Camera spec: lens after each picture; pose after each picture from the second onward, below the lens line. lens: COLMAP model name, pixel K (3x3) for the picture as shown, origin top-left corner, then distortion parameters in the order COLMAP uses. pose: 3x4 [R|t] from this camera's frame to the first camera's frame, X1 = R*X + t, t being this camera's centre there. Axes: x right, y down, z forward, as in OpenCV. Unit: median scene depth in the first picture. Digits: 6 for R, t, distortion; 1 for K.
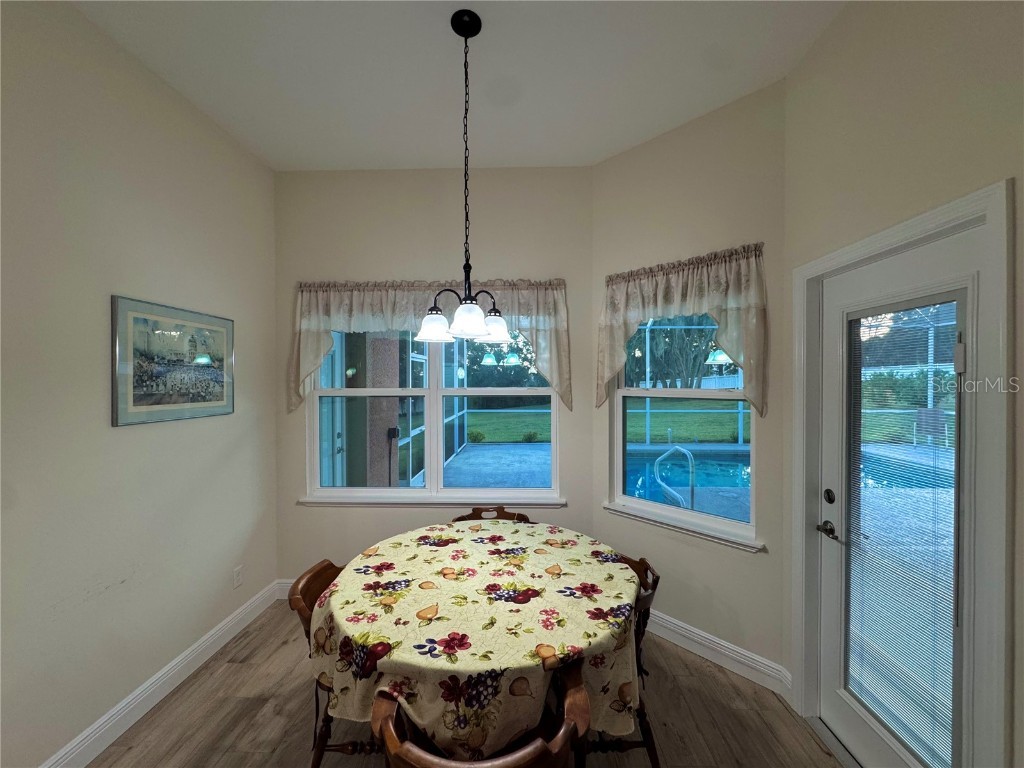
lens RADIAL K [[412.8, 0, 512.8], [0, 412.8, 383.0], [0, 0, 1]] dist [-0.003630, 0.000116]
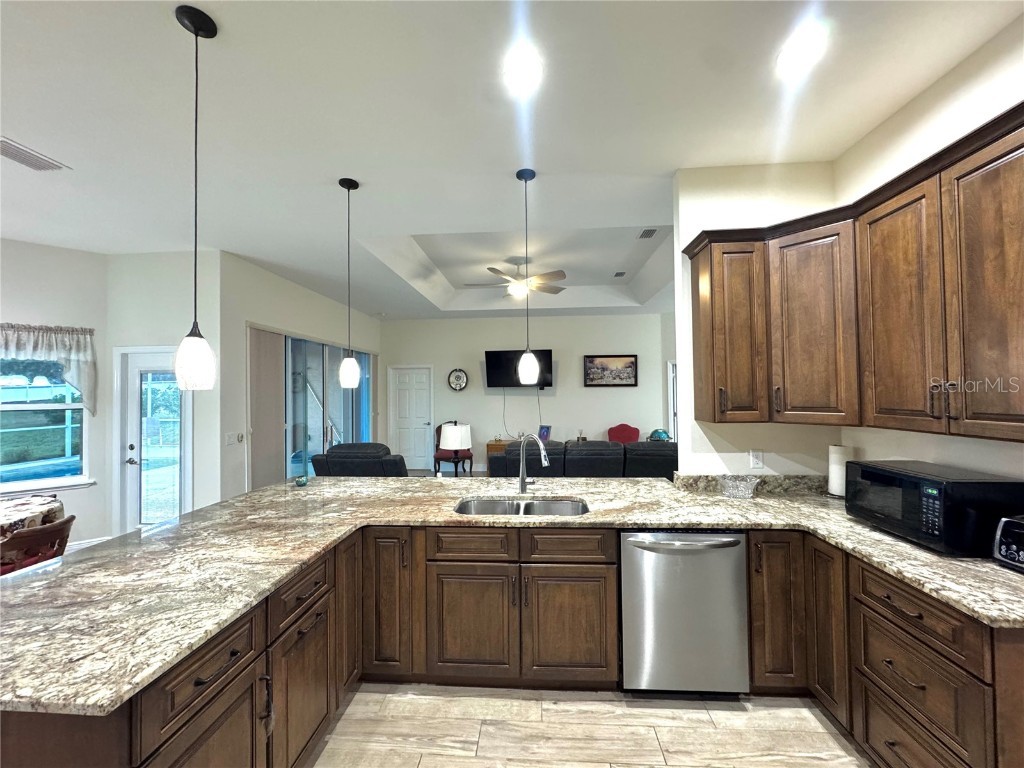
lens RADIAL K [[412.8, 0, 507.5], [0, 412.8, 380.3], [0, 0, 1]] dist [-0.003630, 0.000116]
pose [[0.043797, 0.030827, 0.998565, -1.165255], [0.017941, 0.999338, -0.031638, 0.005127], [-0.998879, 0.019301, 0.043215, -0.976088]]
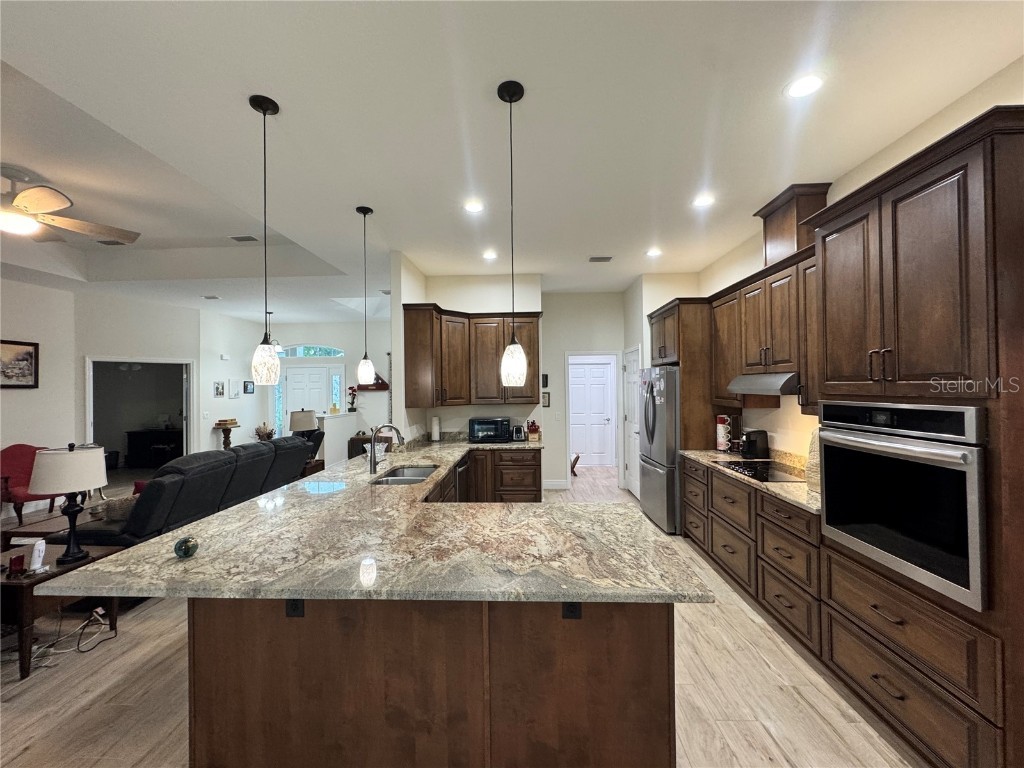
lens RADIAL K [[412.8, 0, 512.9], [0, 412.8, 385.8], [0, 0, 1]] dist [-0.003630, 0.000116]
pose [[-0.999866, 0.014931, 0.006776, -0.512420], [0.014965, 0.999875, 0.005051, -0.016900], [-0.006700, 0.005152, -0.999964, 0.427322]]
